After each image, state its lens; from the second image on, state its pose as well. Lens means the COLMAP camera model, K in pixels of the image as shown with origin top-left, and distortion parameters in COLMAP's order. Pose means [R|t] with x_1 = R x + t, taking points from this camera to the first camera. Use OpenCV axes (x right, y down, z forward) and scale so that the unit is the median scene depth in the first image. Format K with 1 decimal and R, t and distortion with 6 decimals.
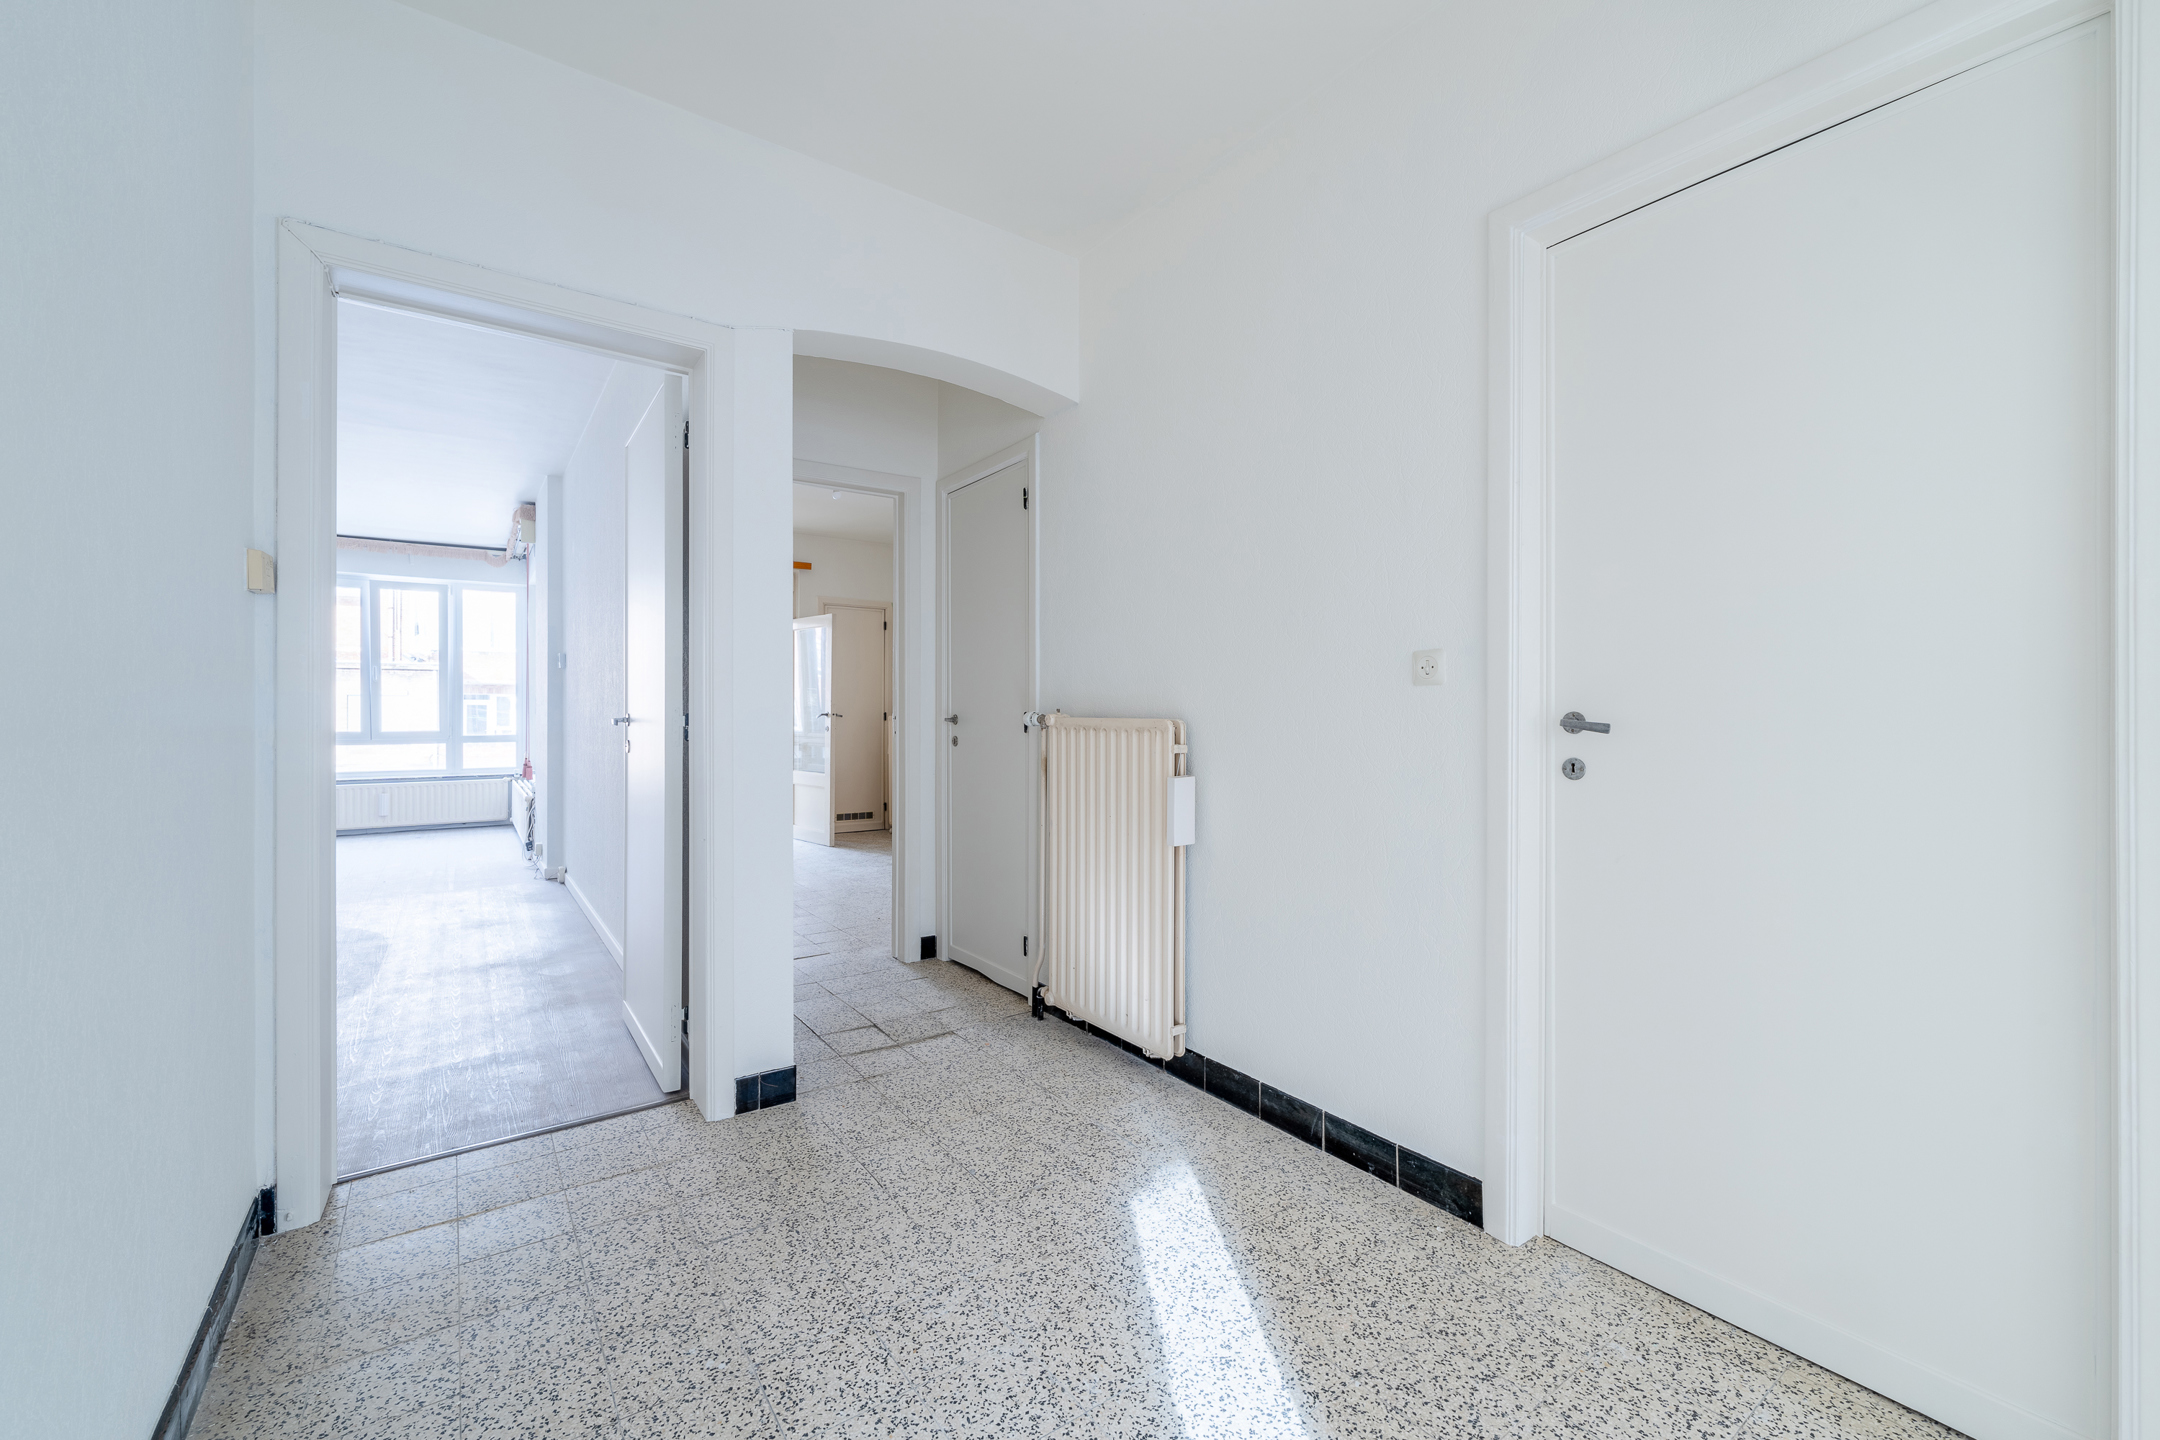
lens RADIAL K [[873.9, 0, 1085.2], [0, 873.9, 719.3], [0, 0, 1]] dist [-0.004204, -0.000559]
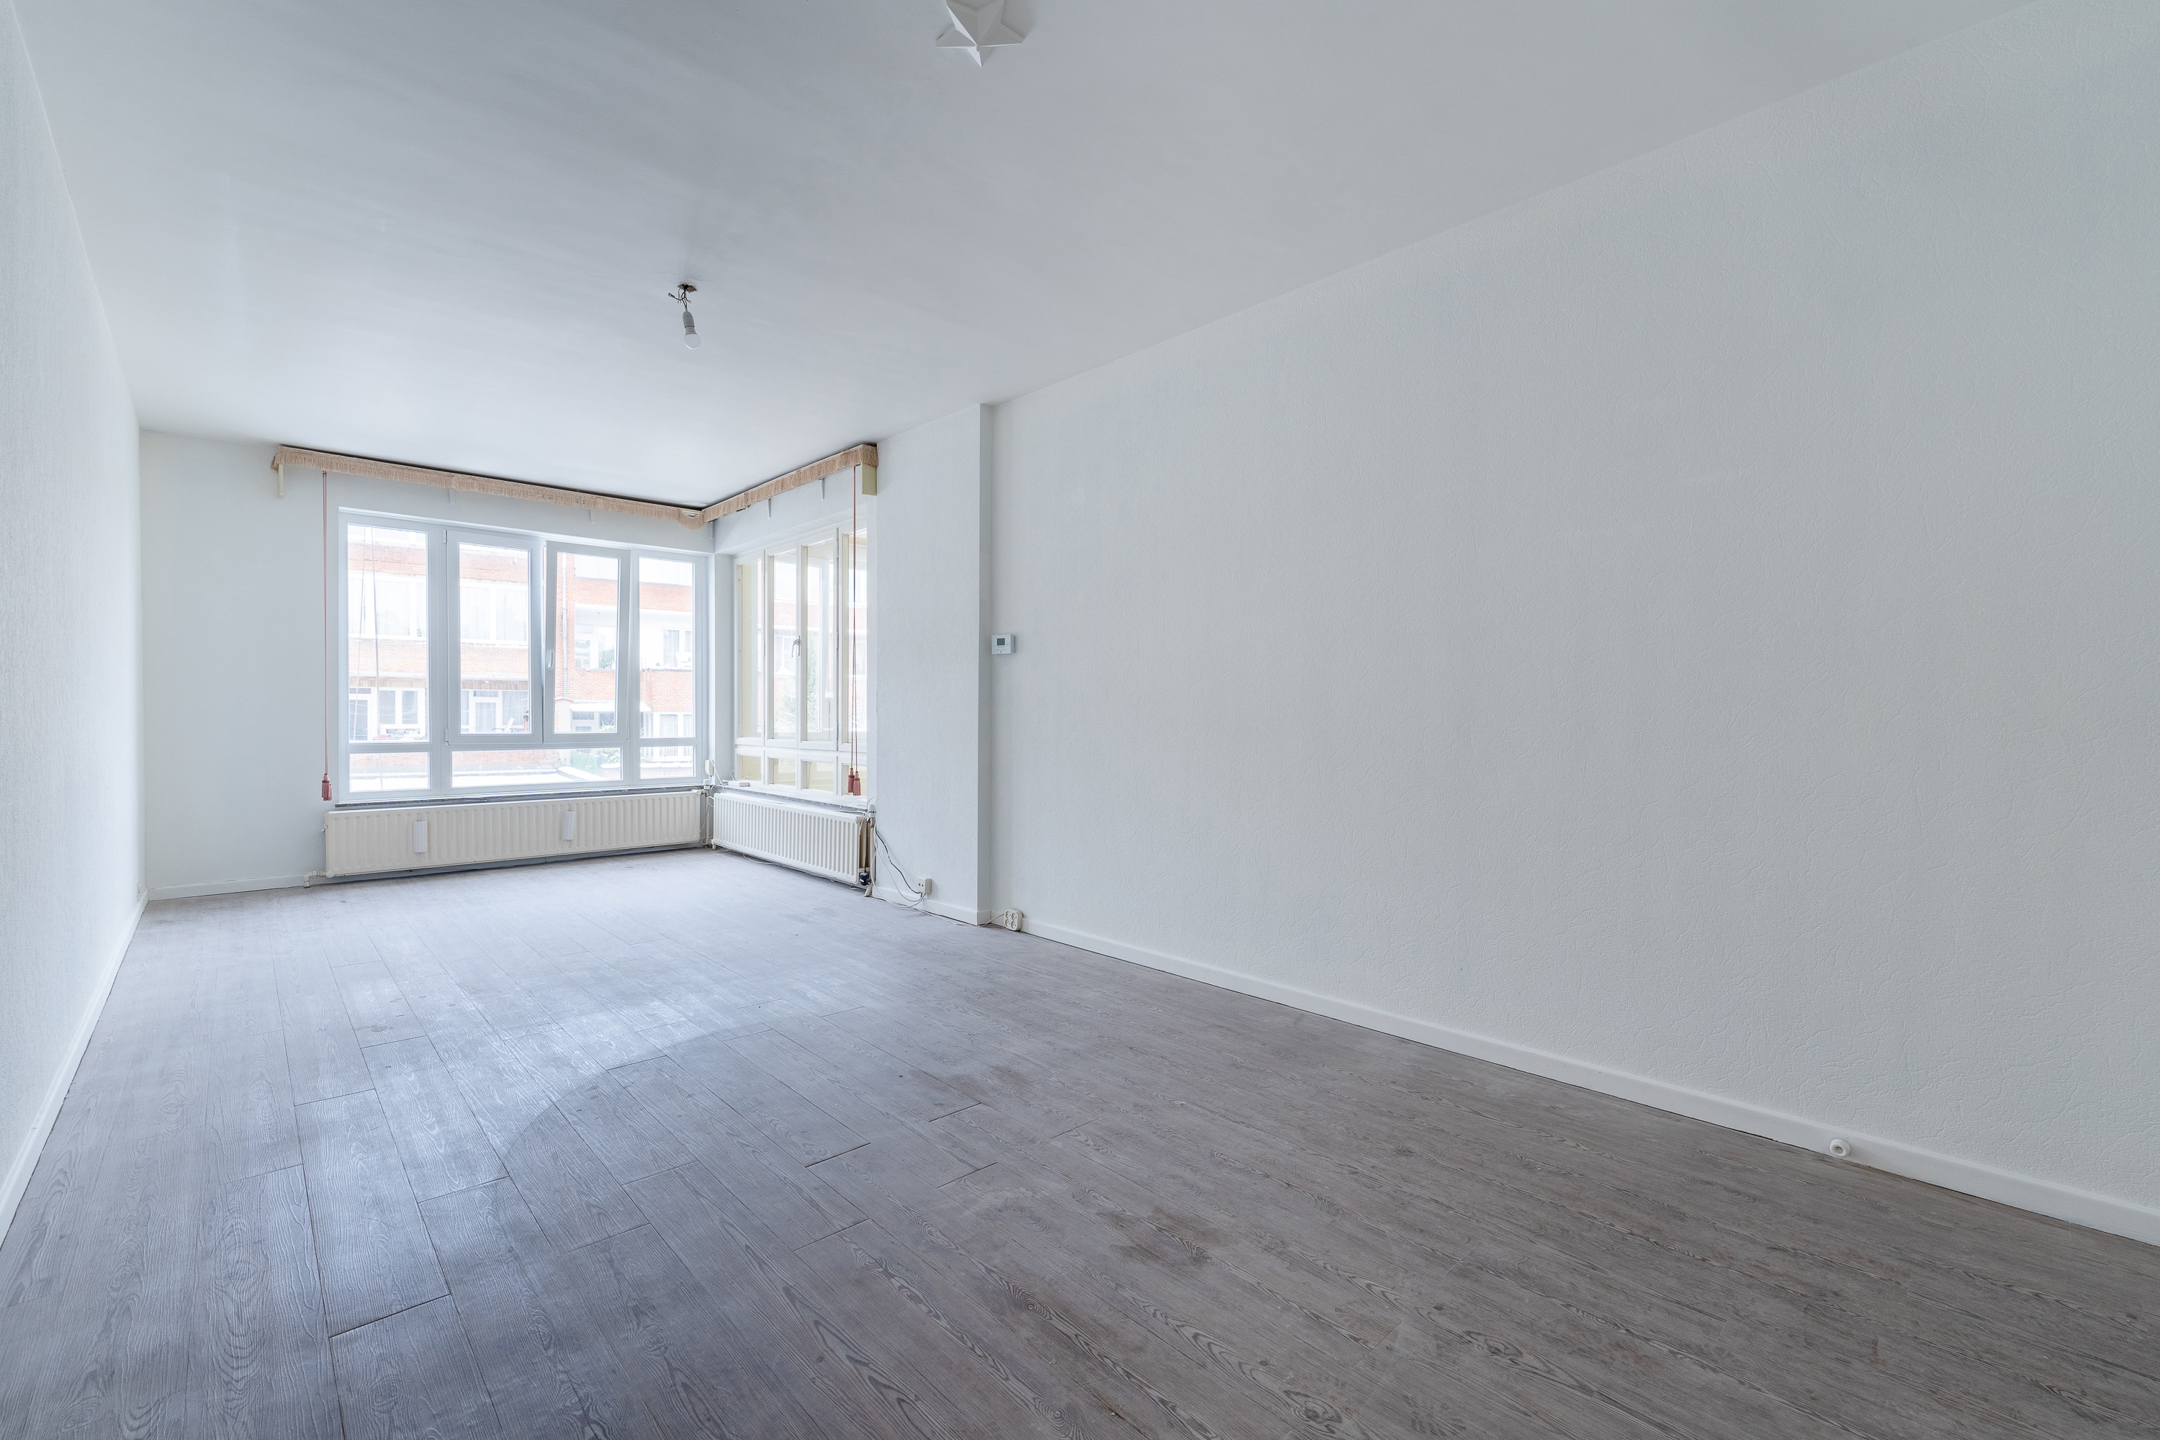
lens RADIAL K [[873.9, 0, 1074.6], [0, 873.9, 717.4], [0, 0, 1]] dist [-0.004204, -0.000559]
pose [[0.989811, -0.001656, 0.142381, -0.439987], [0.001255, 0.999995, 0.002905, -0.002433], [-0.142385, -0.002696, 0.989808, 0.146382]]
